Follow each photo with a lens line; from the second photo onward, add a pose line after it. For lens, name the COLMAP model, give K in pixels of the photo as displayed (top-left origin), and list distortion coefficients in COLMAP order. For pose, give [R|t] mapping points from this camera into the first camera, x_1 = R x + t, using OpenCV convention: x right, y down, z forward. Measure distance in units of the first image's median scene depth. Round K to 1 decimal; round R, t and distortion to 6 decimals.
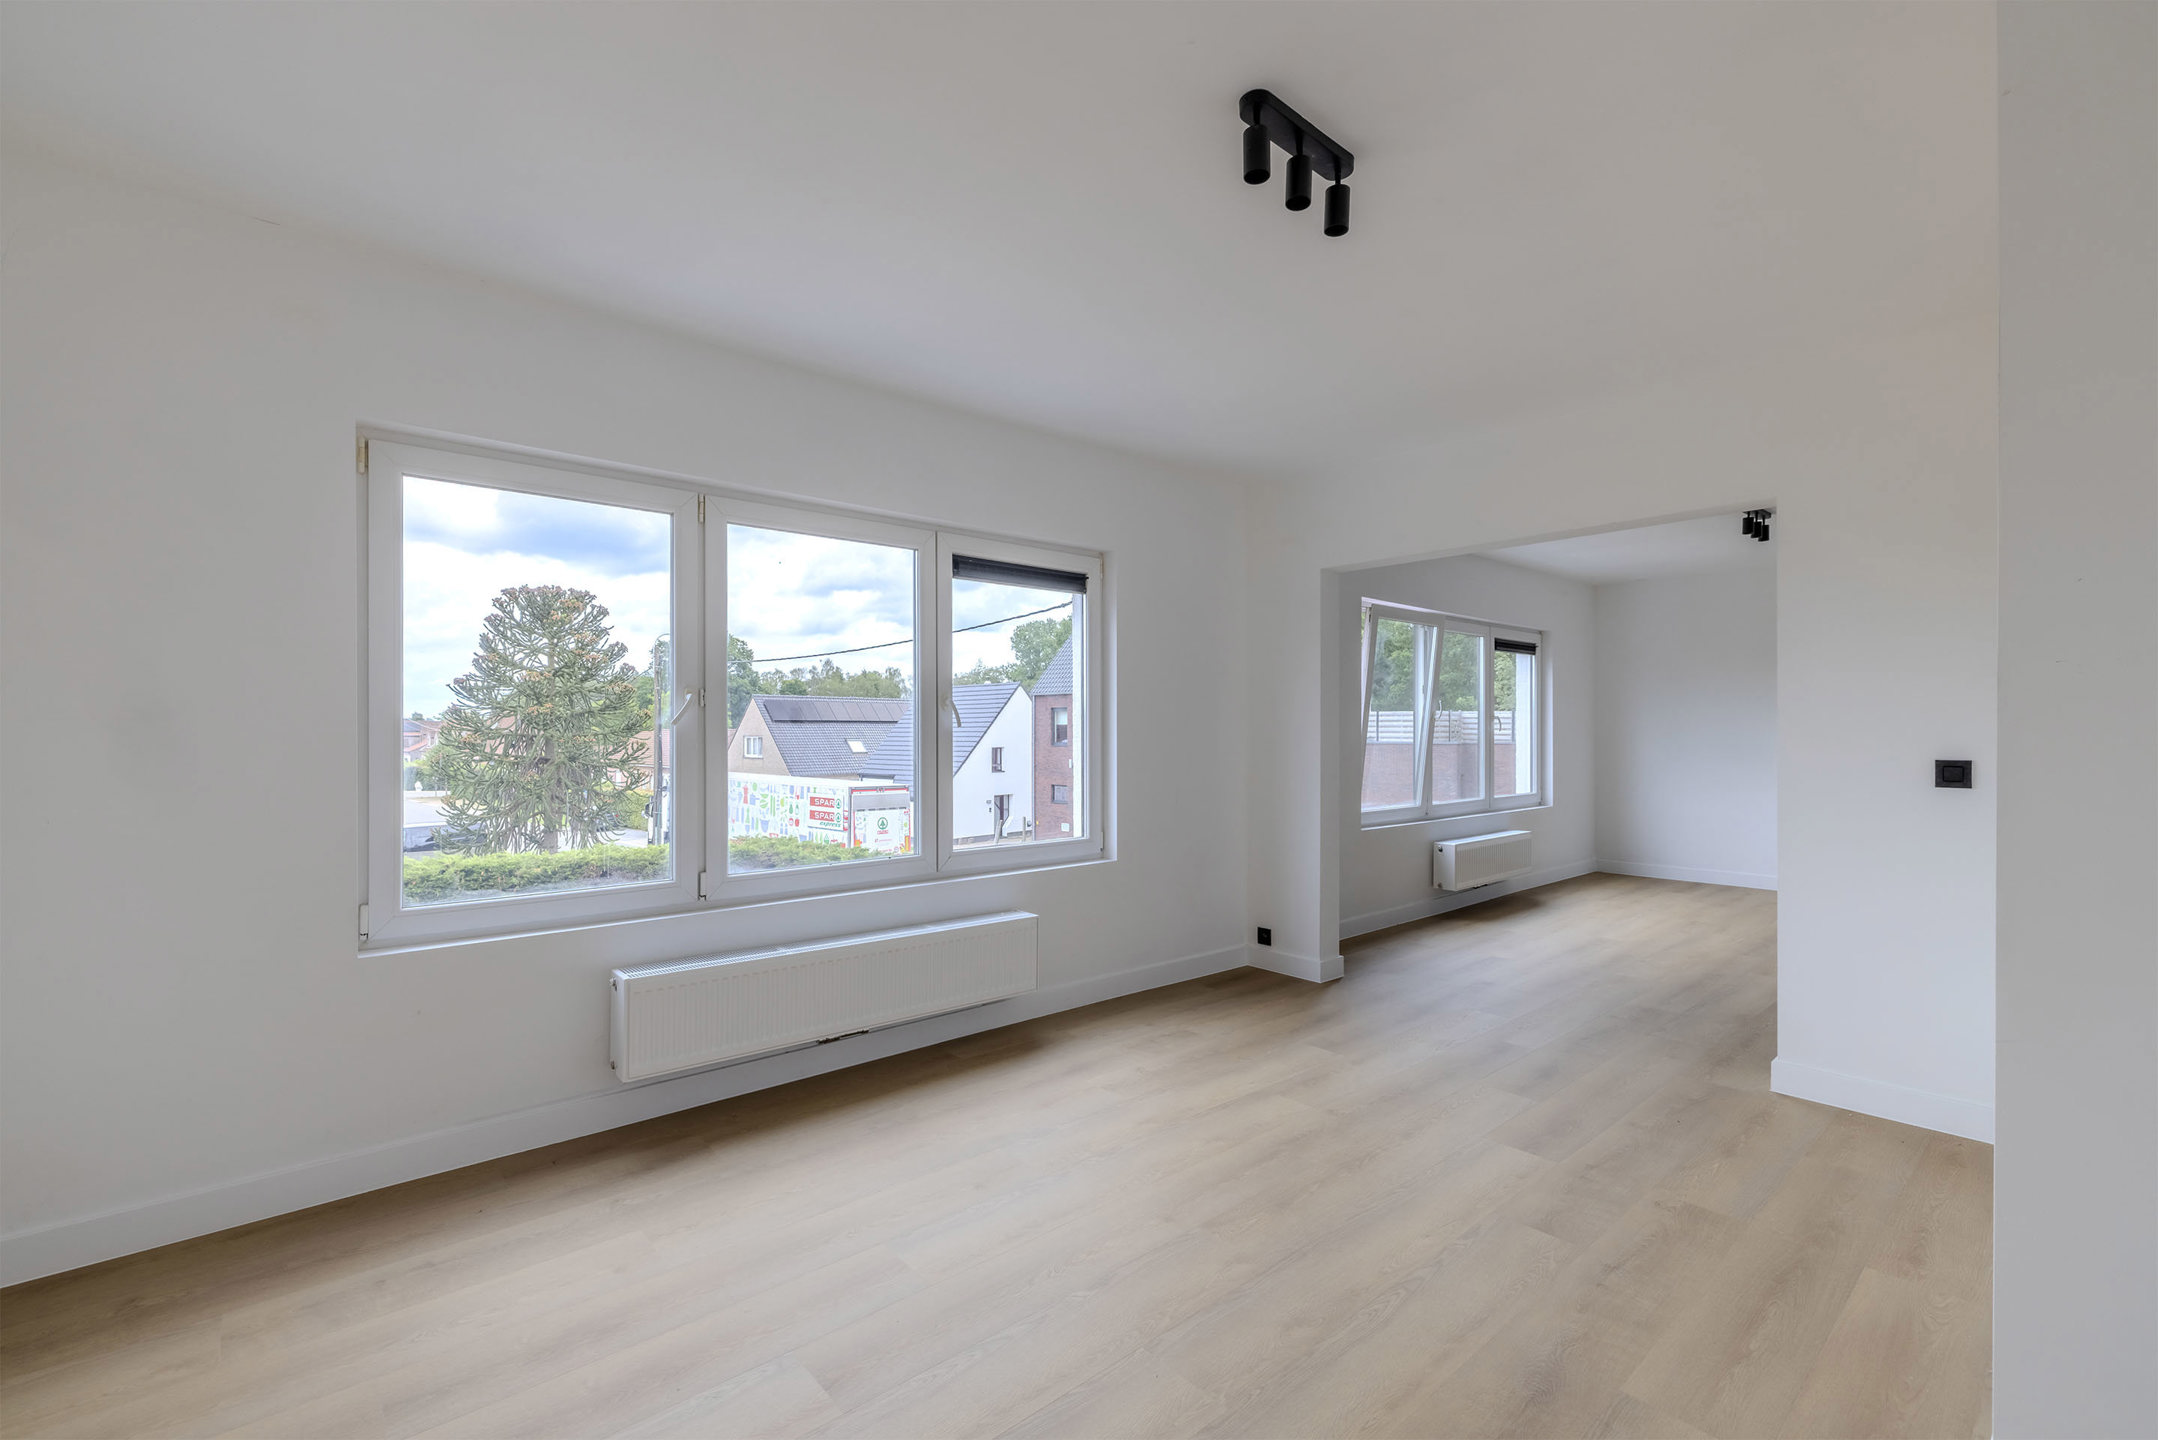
lens RADIAL K [[898.0, 0, 1034.1], [0, 898.0, 718.1], [0, 0, 1]] dist [-0.003339, -0.000112]
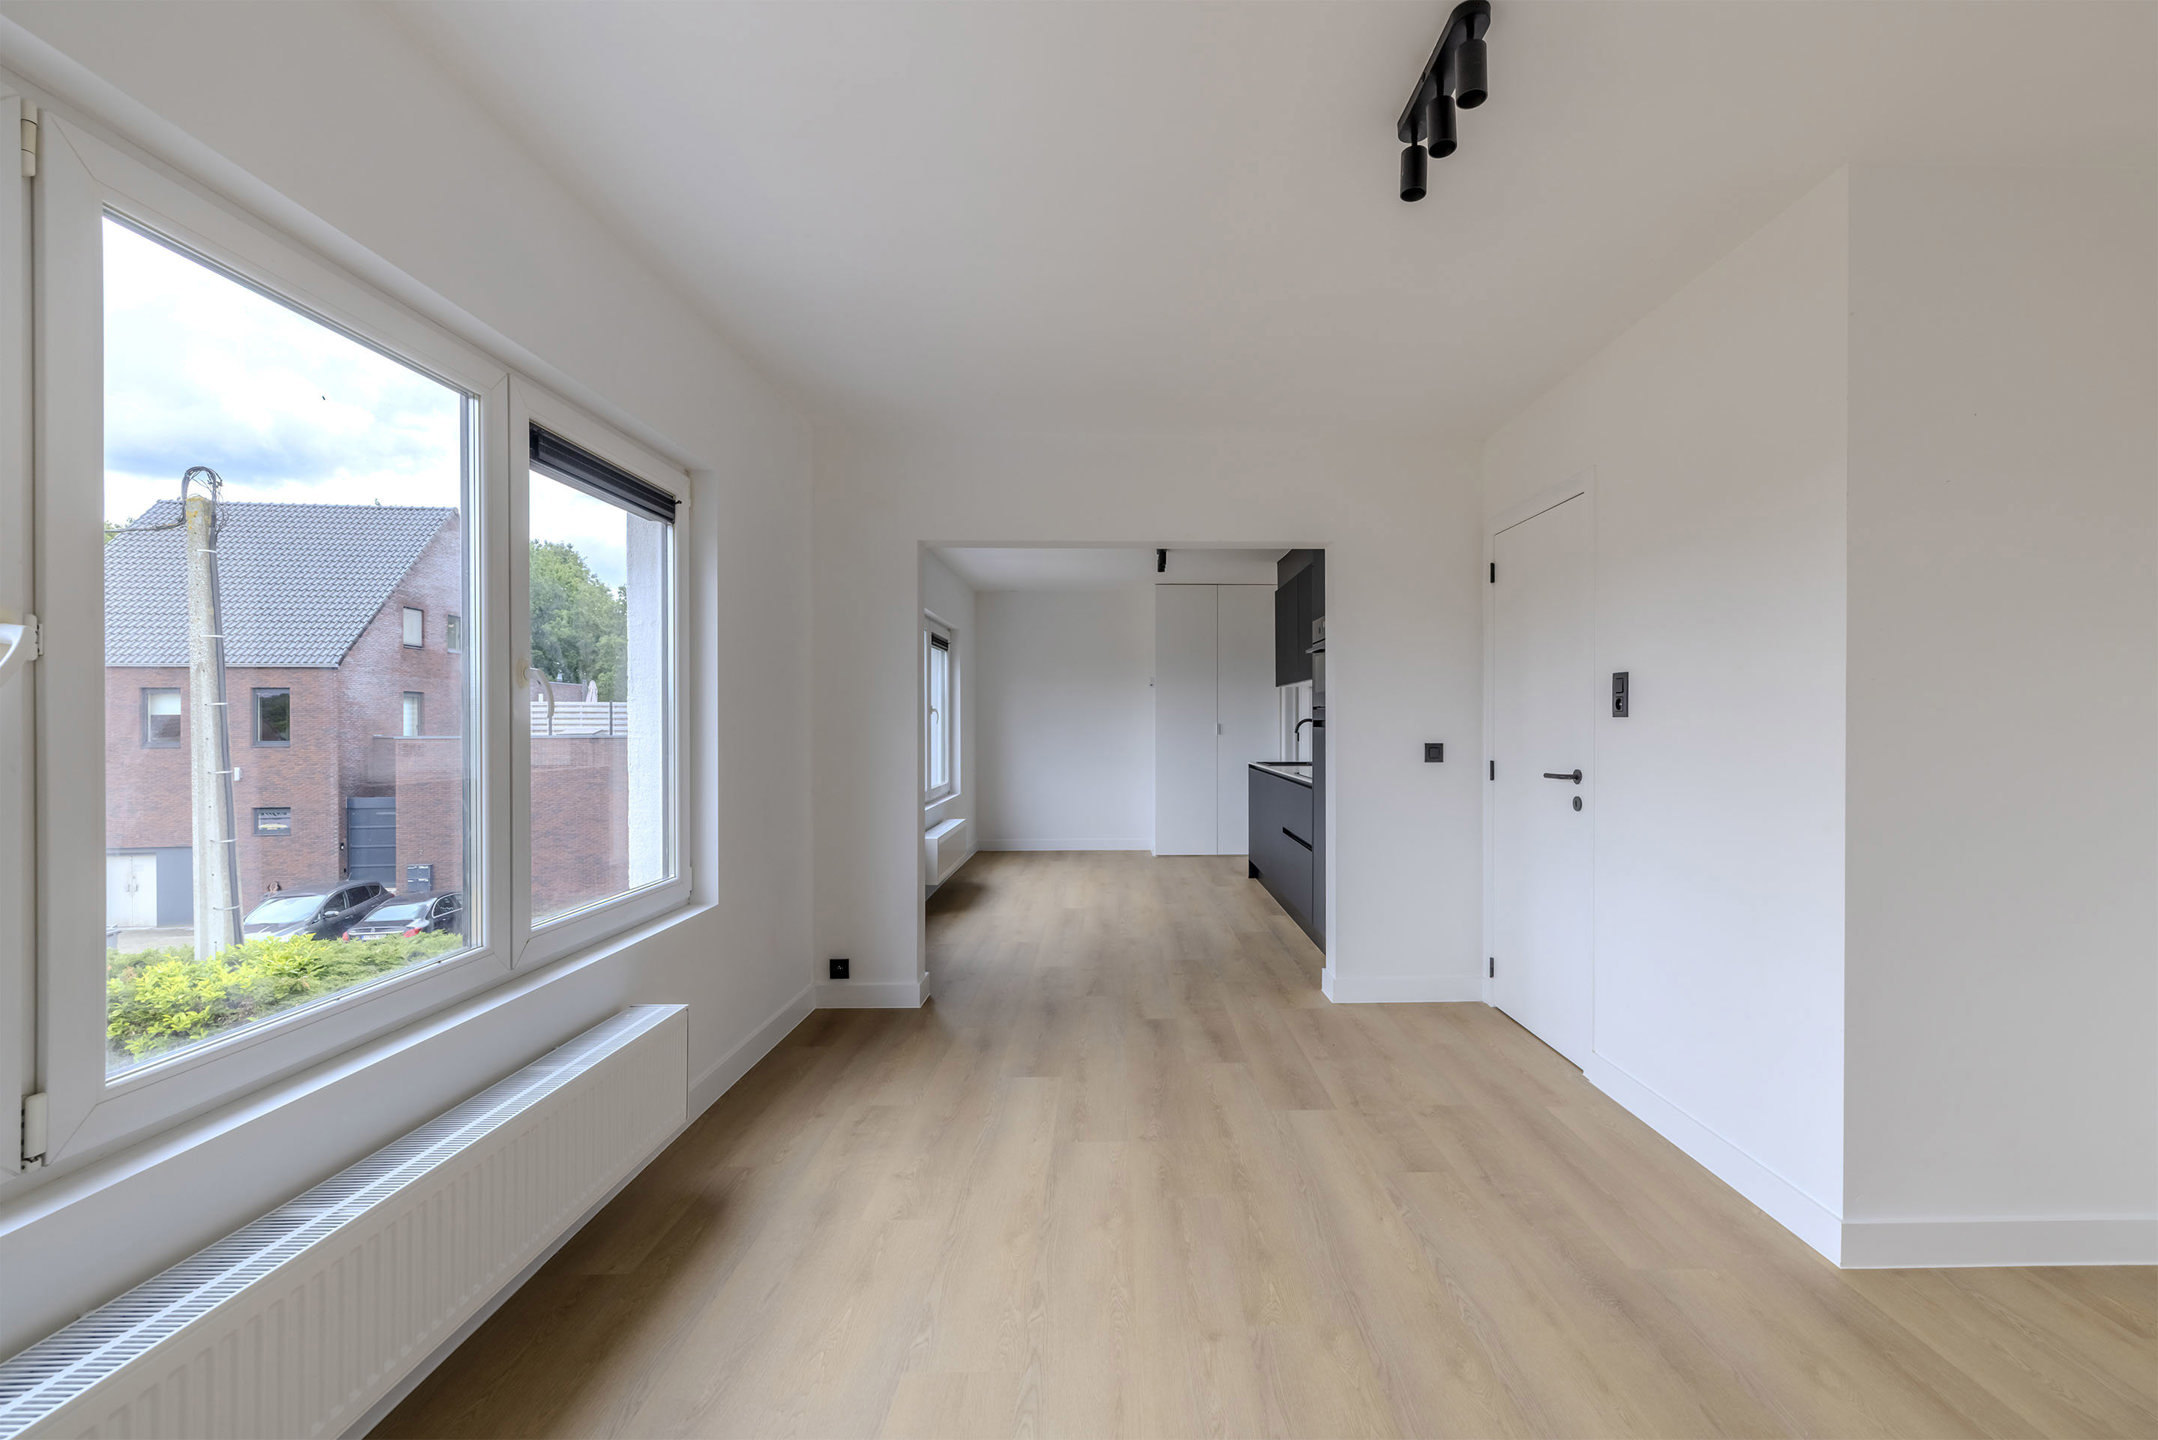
lens RADIAL K [[926.9, 0, 1079.0], [0, 926.9, 720.0], [0, 0, 1]] dist [-0.005117, -0.000022]
pose [[0.624495, 0.001803, 0.781027, -0.364671], [-0.009940, 0.999935, 0.005639, 0.005057], [-0.780966, -0.011285, 0.624472, 0.377278]]
